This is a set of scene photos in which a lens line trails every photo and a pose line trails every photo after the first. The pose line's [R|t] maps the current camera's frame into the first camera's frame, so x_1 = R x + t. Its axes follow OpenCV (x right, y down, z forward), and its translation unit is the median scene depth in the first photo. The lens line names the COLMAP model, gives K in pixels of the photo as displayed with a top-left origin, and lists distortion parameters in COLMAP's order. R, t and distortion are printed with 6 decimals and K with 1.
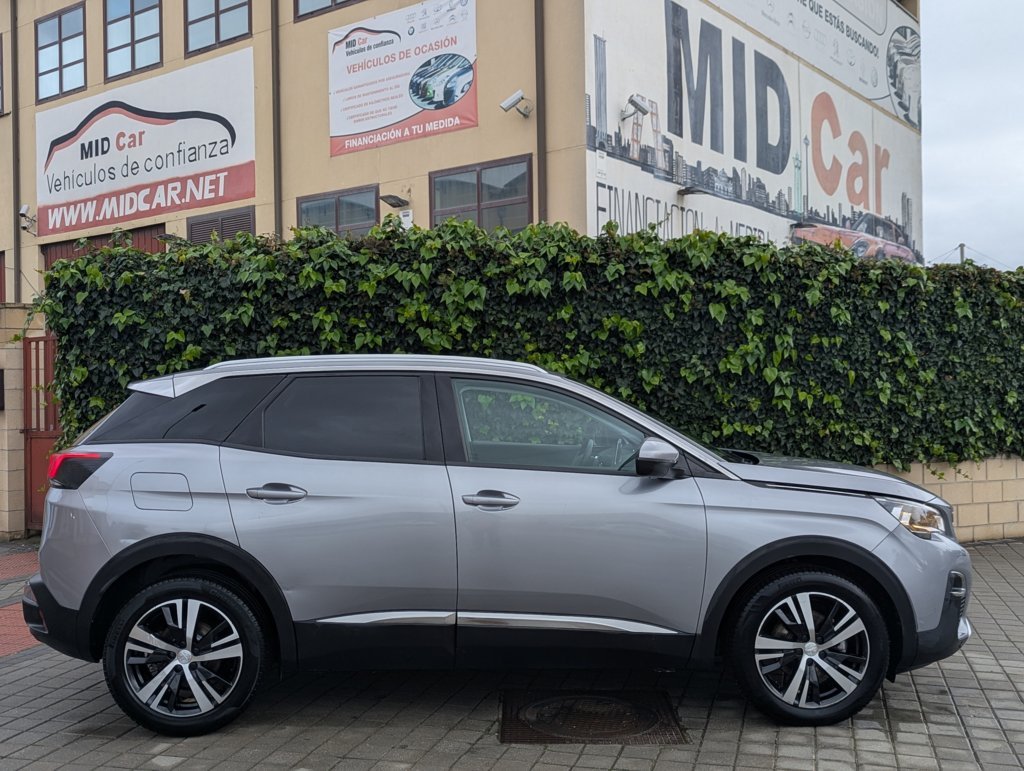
lens RADIAL K [[1061.3, 0, 479.6], [0, 1061.3, 385.3], [0, 0, 1]] dist [0.014593, -0.014442]
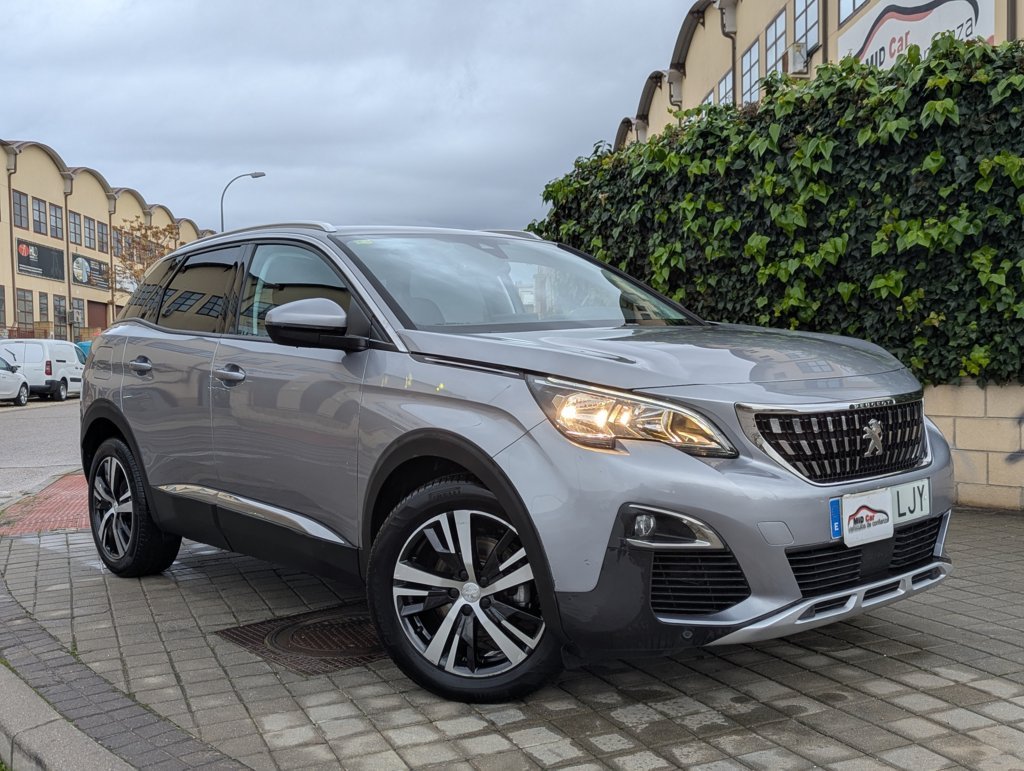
lens RADIAL K [[1082.5, 0, 512.0], [0, 1082.5, 385.5], [0, 0, 1]] dist [0.012129, -0.006031]
pose [[0.636503, 0.014057, -0.771146, 0.469515], [0.026702, 0.998833, 0.040247, 0.046780], [0.770812, -0.046208, 0.635385, 0.314066]]
